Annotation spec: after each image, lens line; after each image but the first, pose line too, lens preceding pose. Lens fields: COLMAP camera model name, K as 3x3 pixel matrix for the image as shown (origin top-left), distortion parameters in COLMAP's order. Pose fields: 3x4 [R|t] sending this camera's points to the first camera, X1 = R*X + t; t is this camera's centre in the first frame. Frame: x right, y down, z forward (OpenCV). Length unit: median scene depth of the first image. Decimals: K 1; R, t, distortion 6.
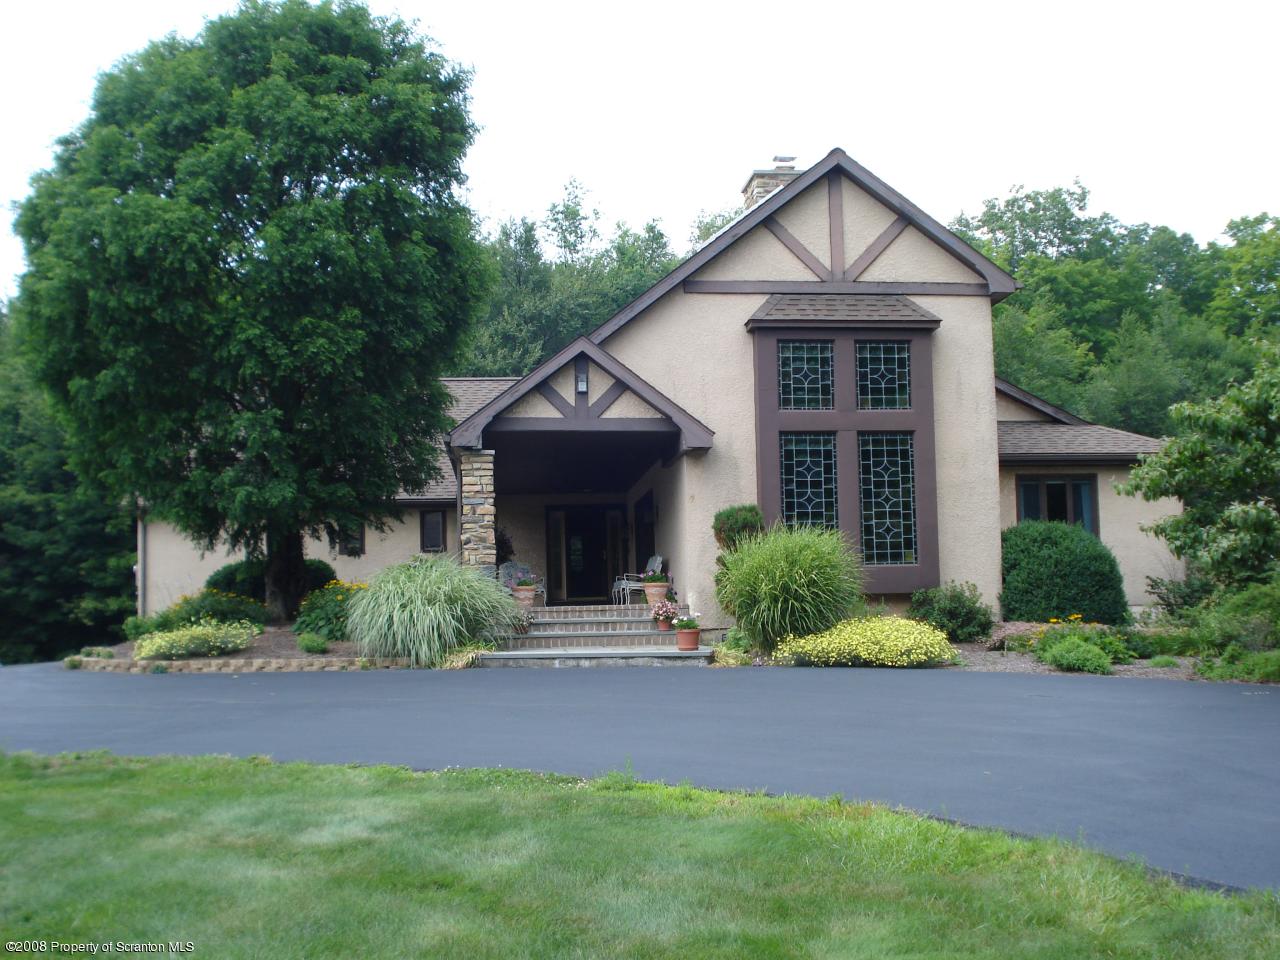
lens RADIAL K [[1465.9, 0, 641.2], [0, 1465.9, 468.7], [0, 0, 1]] dist [-0.093985, 0.000000]
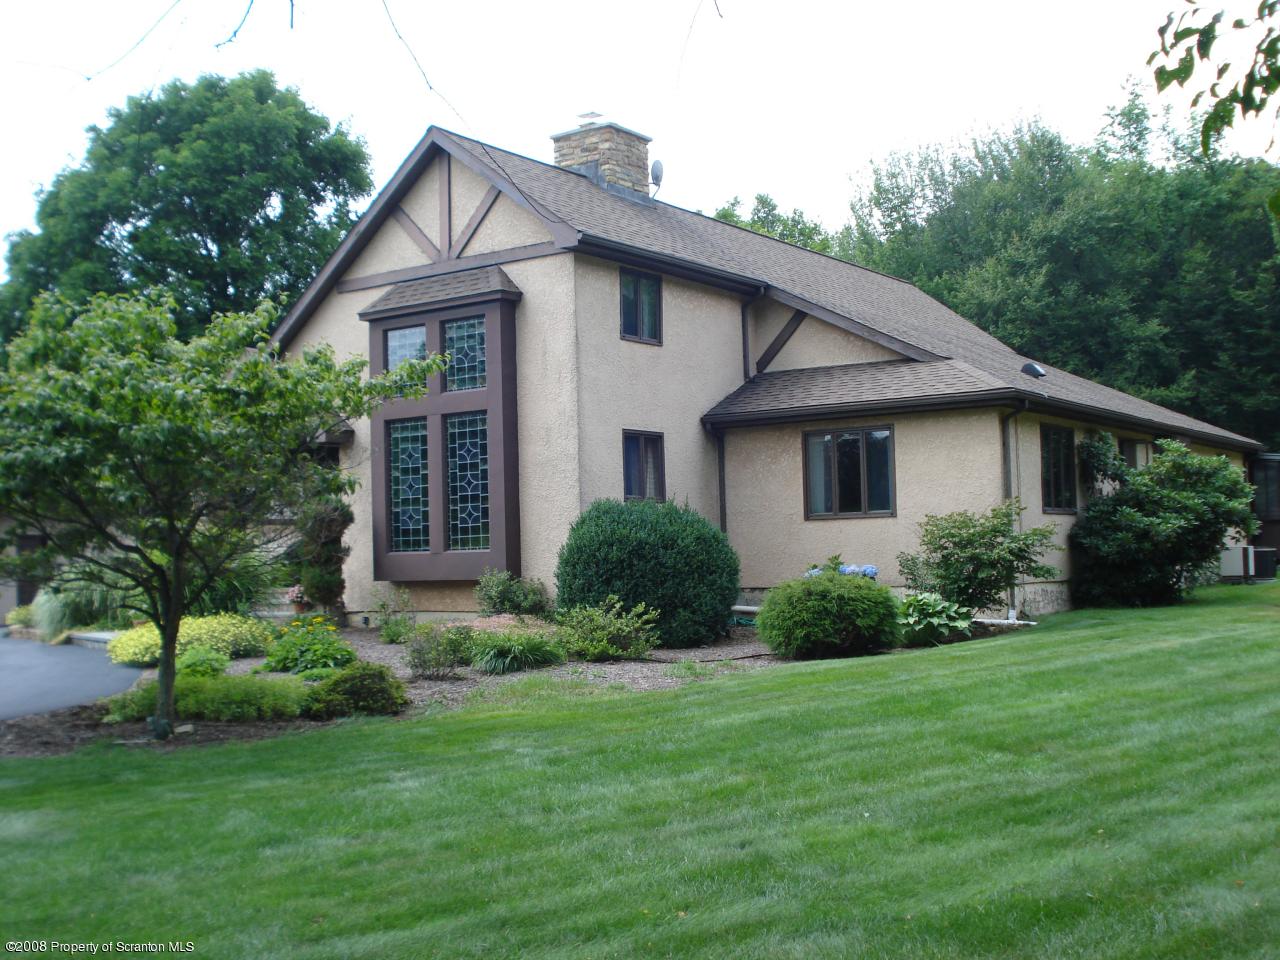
lens RADIAL K [[1465.9, 0, 637.3], [0, 1465.9, 483.9], [0, 0, 1]] dist [-0.093985, 0.000000]
pose [[0.747981, -0.034485, -0.662824, 0.877017], [0.076954, 0.996420, 0.035000, -0.003508], [0.659244, -0.077186, 0.747957, 0.341421]]
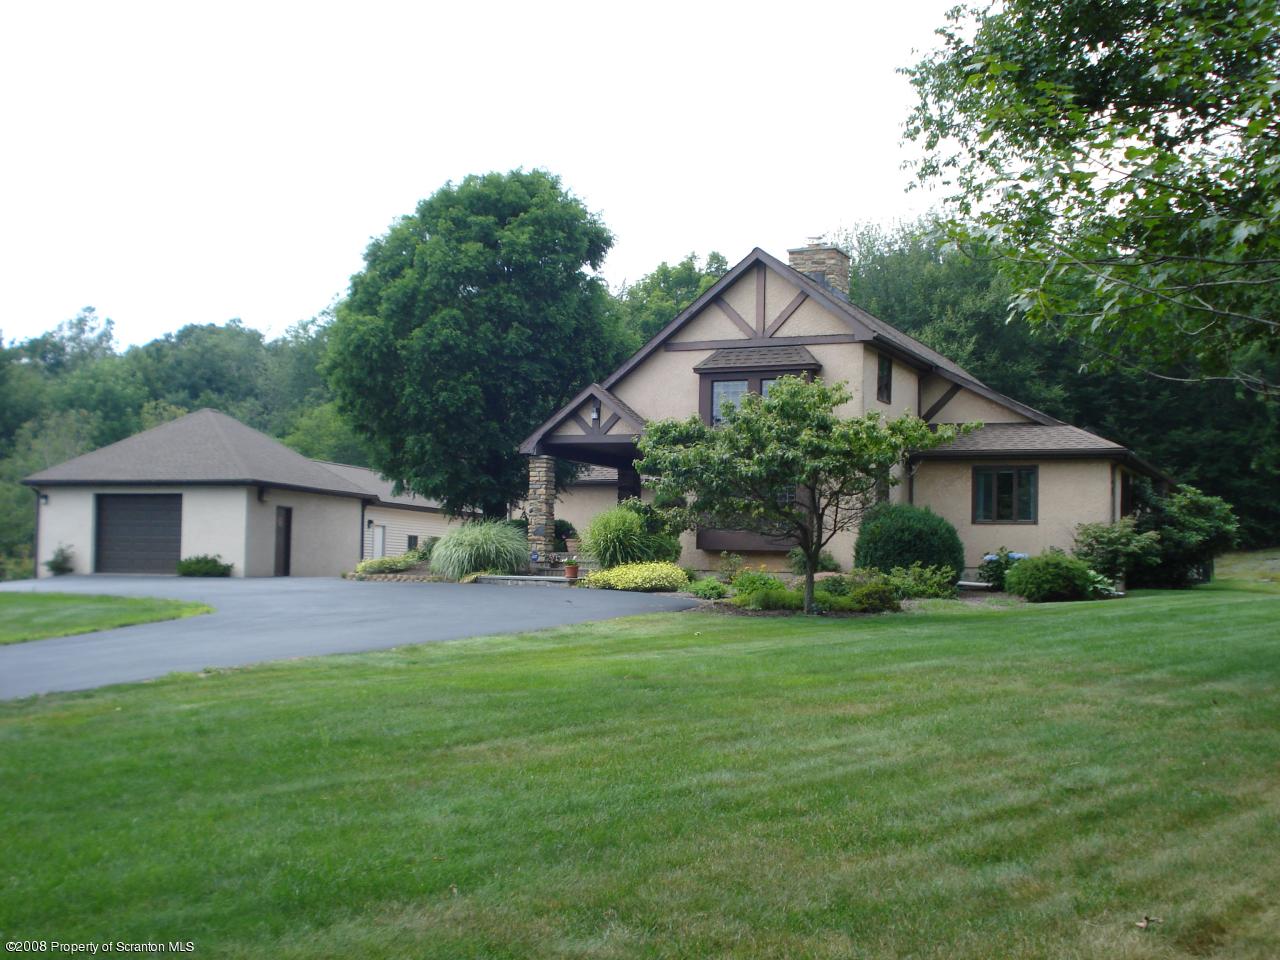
lens RADIAL K [[1465.9, 0, 639.8], [0, 1465.9, 488.3], [0, 0, 1]] dist [-0.093985, 0.000000]
pose [[0.848997, 0.008516, -0.528330, 0.813562], [0.013616, 0.999185, 0.037987, -0.034941], [0.528223, -0.039445, 0.848189, -0.319502]]
